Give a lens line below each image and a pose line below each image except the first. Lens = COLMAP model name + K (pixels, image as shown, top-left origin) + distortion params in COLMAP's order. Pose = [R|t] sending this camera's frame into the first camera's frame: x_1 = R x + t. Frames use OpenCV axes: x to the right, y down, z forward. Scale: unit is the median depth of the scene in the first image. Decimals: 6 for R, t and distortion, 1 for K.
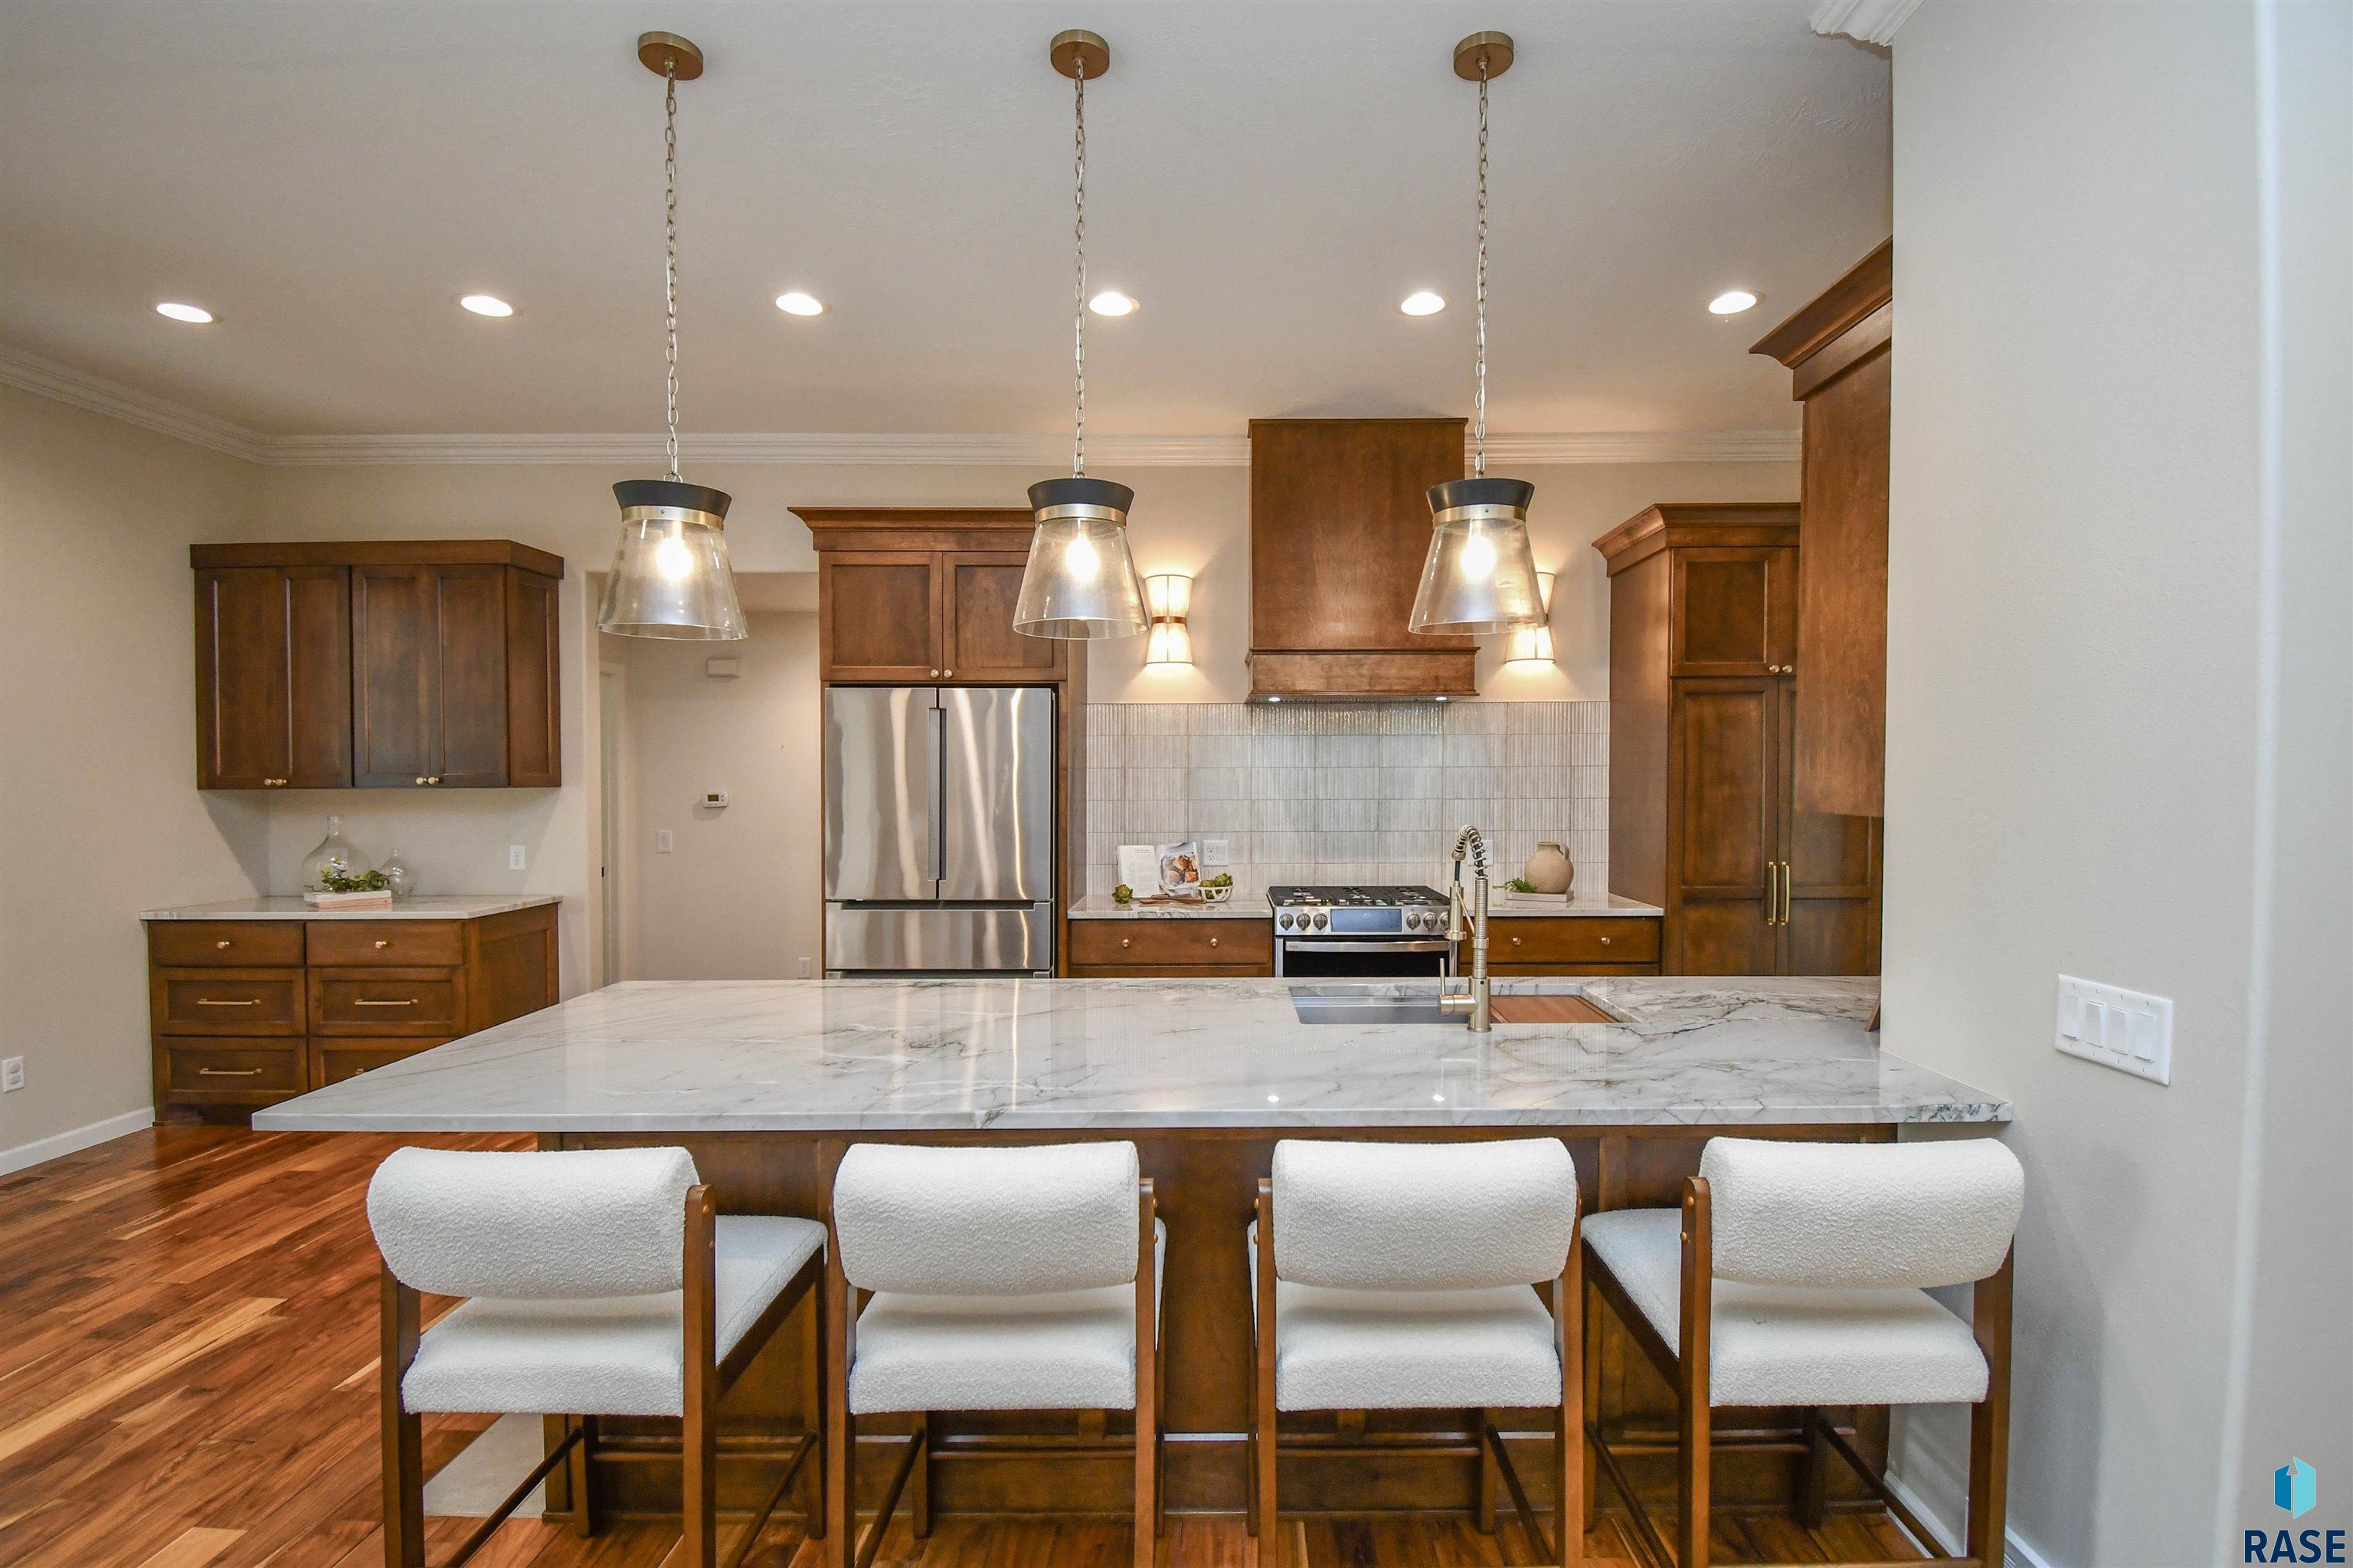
lens RADIAL K [[1019.8, 0, 1183.2], [0, 1019.8, 799.7], [0, 0, 1]] dist [0.002762, -0.013813]
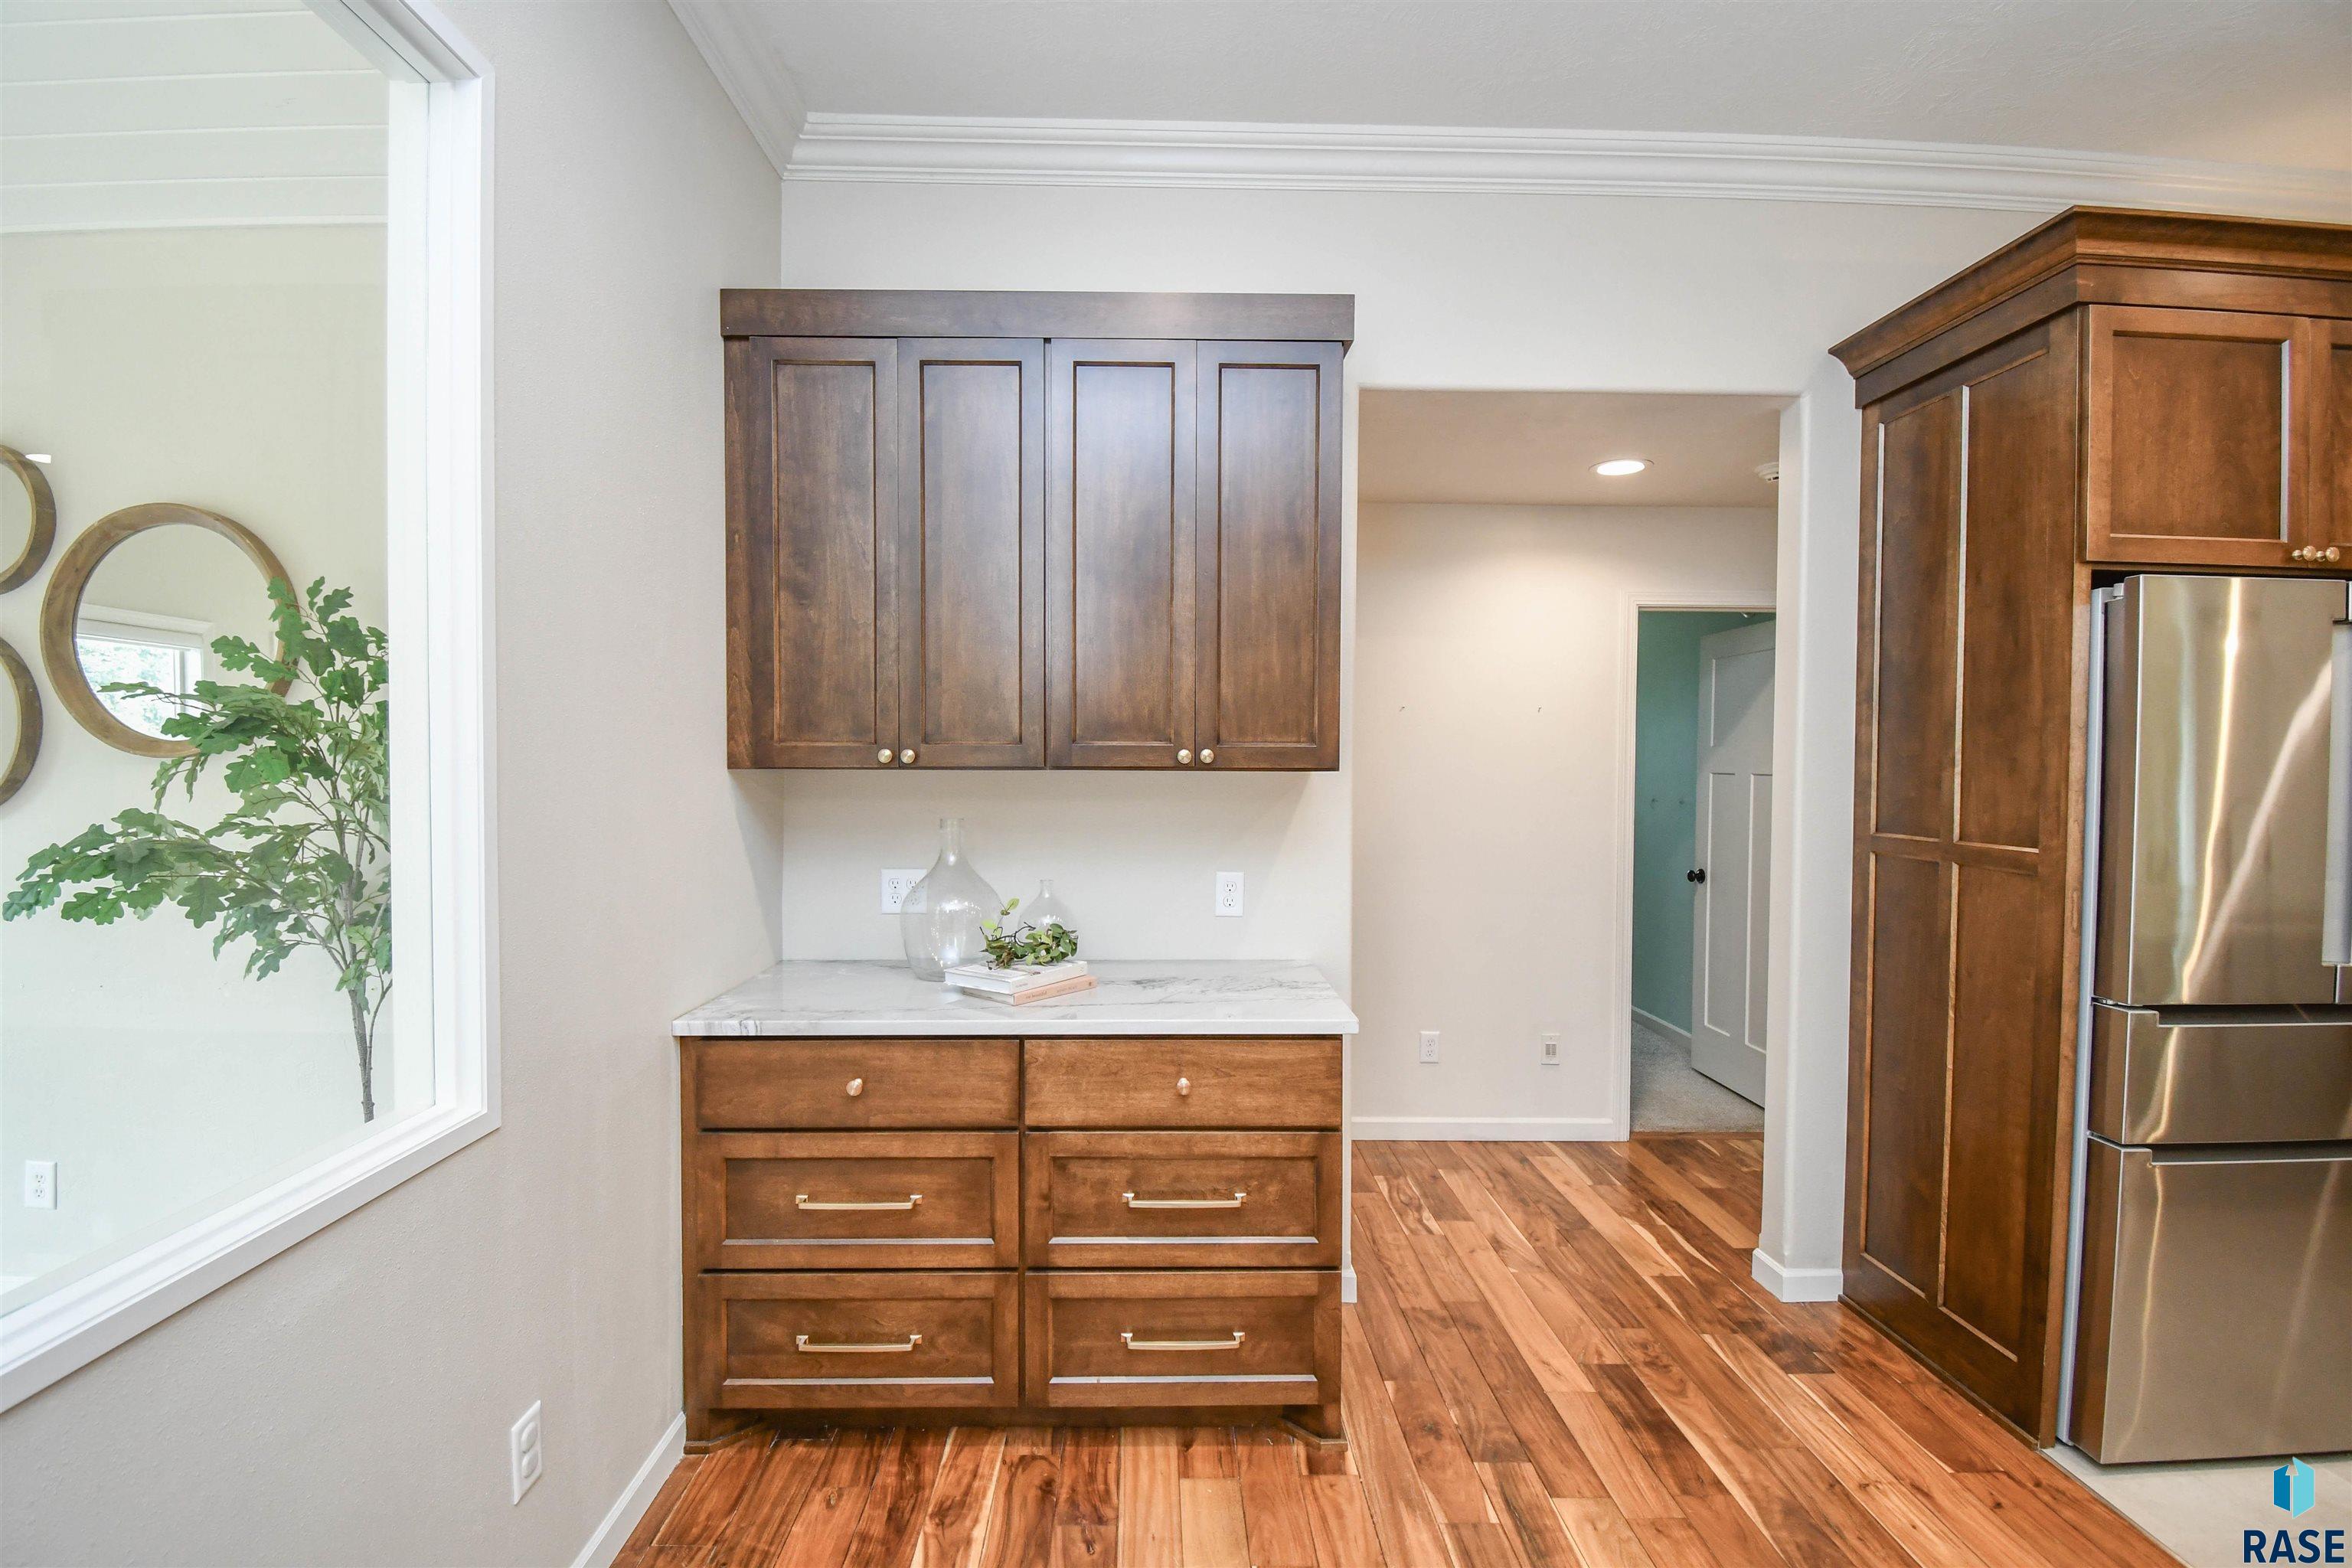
lens RADIAL K [[1050.4, 0, 1142.7], [0, 1050.4, 788.9], [0, 0, 1]] dist [0.011360, -0.021797]
pose [[0.999899, 0.007054, 0.012343, -0.813368], [-0.007151, 0.999943, 0.007867, -0.005940], [-0.012287, -0.007954, 0.999893, 0.486724]]
